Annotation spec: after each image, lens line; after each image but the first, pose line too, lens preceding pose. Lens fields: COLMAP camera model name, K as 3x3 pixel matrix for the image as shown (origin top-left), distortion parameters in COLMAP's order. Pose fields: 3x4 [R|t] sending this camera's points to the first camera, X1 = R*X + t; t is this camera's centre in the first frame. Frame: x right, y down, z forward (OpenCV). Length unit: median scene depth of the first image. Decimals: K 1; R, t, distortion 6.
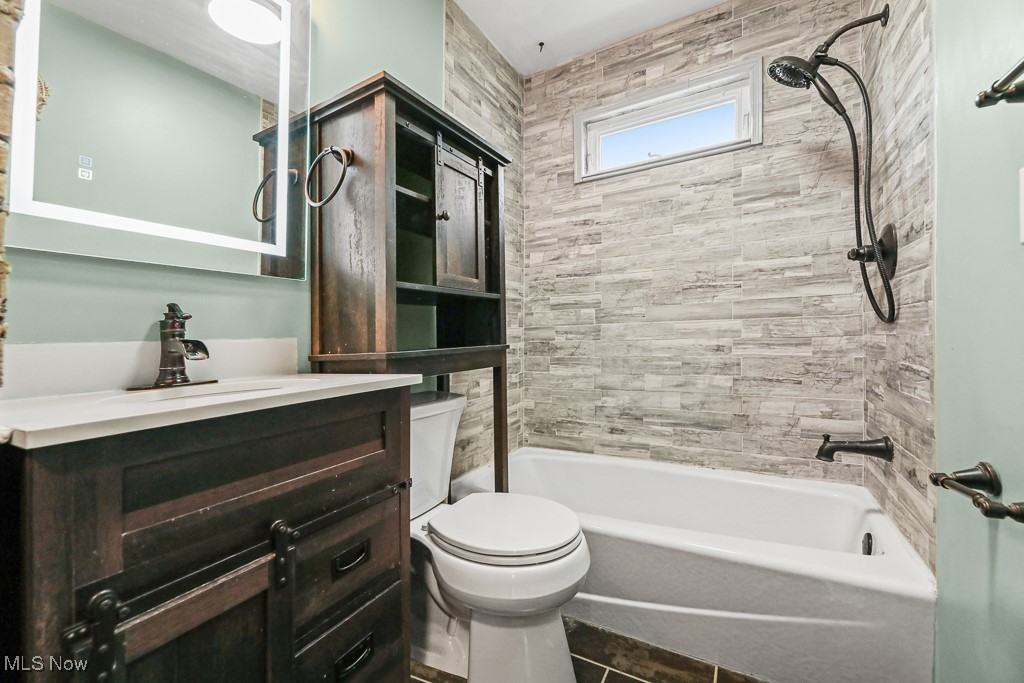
lens RADIAL K [[413.8, 0, 518.7], [0, 413.8, 341.5], [0, 0, 1]] dist [0.000194, -0.000680]
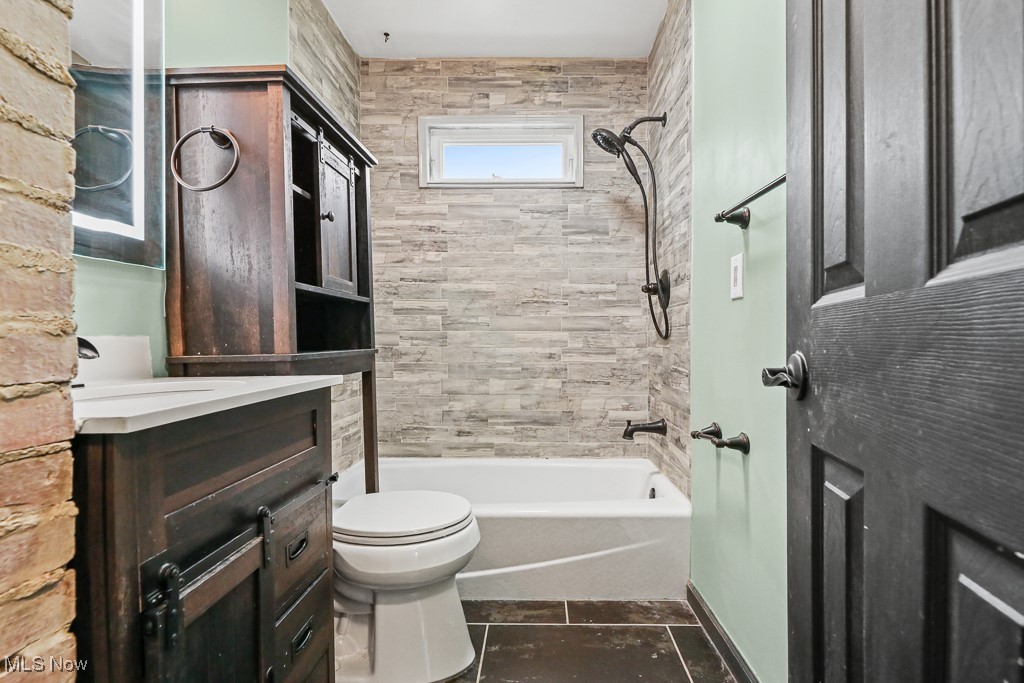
lens RADIAL K [[426.7, 0, 557.3], [0, 426.7, 341.3], [0, 0, 1]] dist [0.000409, -0.000107]
pose [[0.874853, 0.028727, 0.483536, -0.101438], [-0.020427, 0.999540, -0.022426, 0.002273], [-0.483958, 0.009742, 0.875037, -0.077960]]
